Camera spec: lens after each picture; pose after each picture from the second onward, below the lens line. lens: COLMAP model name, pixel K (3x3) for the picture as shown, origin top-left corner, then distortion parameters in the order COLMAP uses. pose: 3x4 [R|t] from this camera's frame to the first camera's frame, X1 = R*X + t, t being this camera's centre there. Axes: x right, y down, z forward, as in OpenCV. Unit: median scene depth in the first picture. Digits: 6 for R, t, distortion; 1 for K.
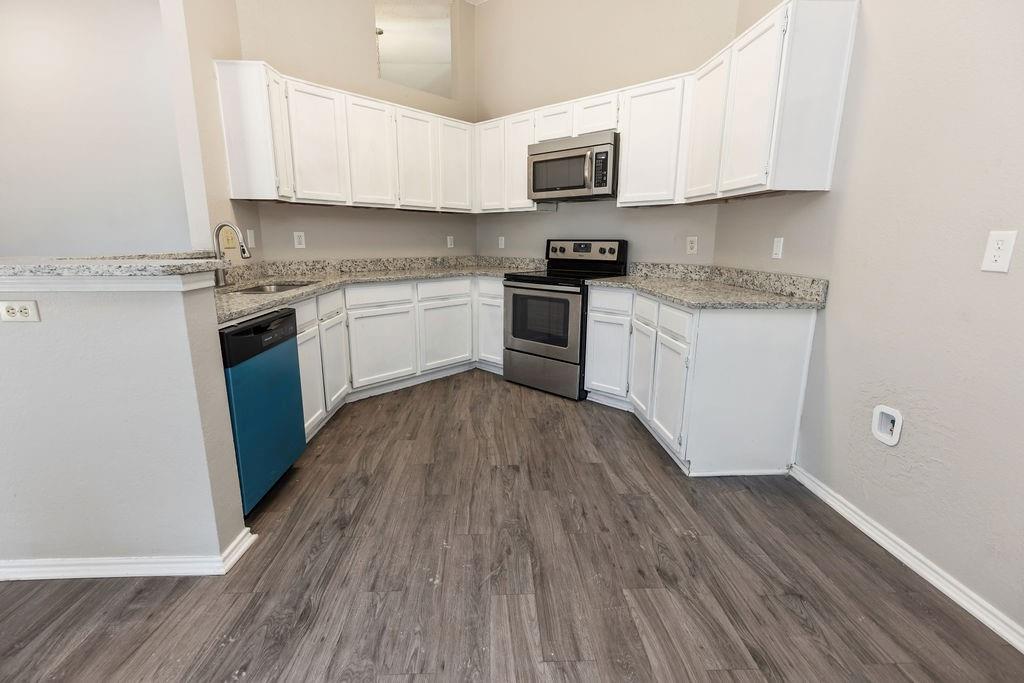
lens RADIAL K [[450.2, 0, 501.5], [0, 450.2, 337.5], [0, 0, 1]] dist [0.002953, 0.000190]
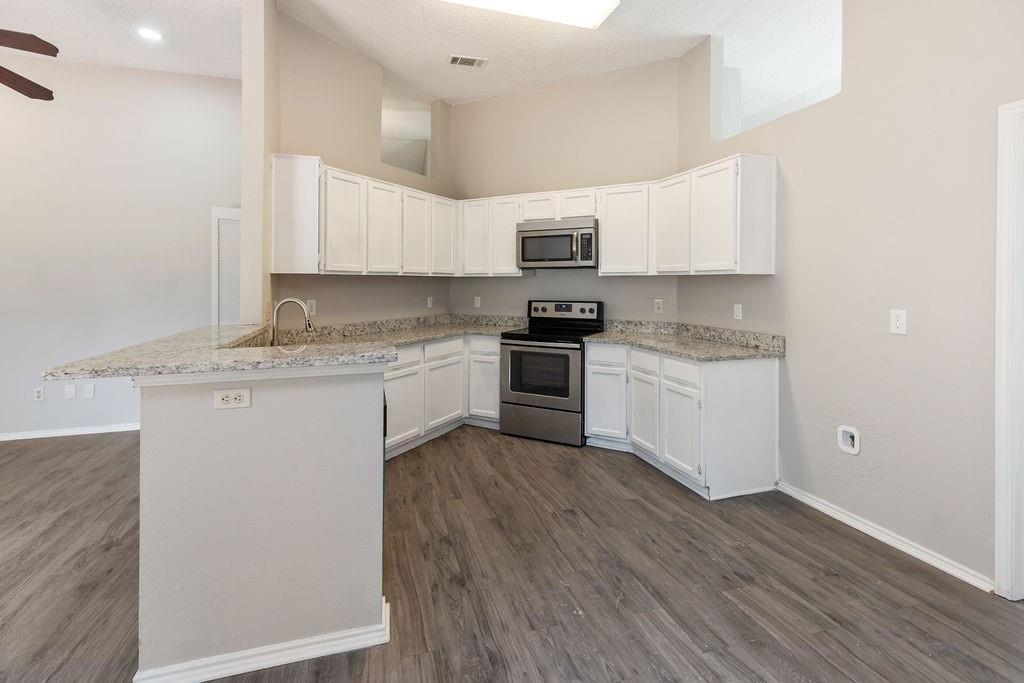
lens RADIAL K [[475.6, 0, 500.0], [0, 475.6, 287.0], [0, 0, 1]] dist [0.002818, 0.000183]
pose [[0.969450, -0.009484, 0.245108, -0.336439], [0.059458, 0.978537, -0.197305, -0.026484], [-0.237976, 0.205851, 0.949207, -0.152566]]
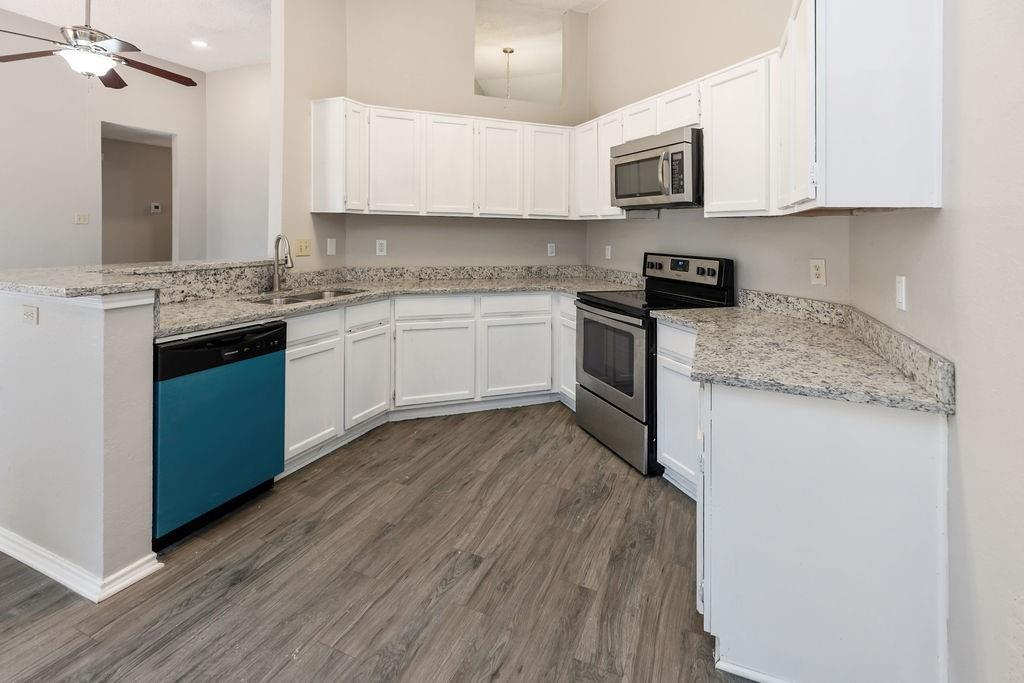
lens RADIAL K [[486.2, 0, 507.7], [0, 486.2, 229.9], [0, 0, 1]] dist [0.003320, 0.000326]
pose [[0.902847, 0.011850, -0.429799, 0.333738], [-0.105918, 0.974944, -0.195615, -0.076621], [0.416712, 0.222134, 0.881480, 0.143377]]
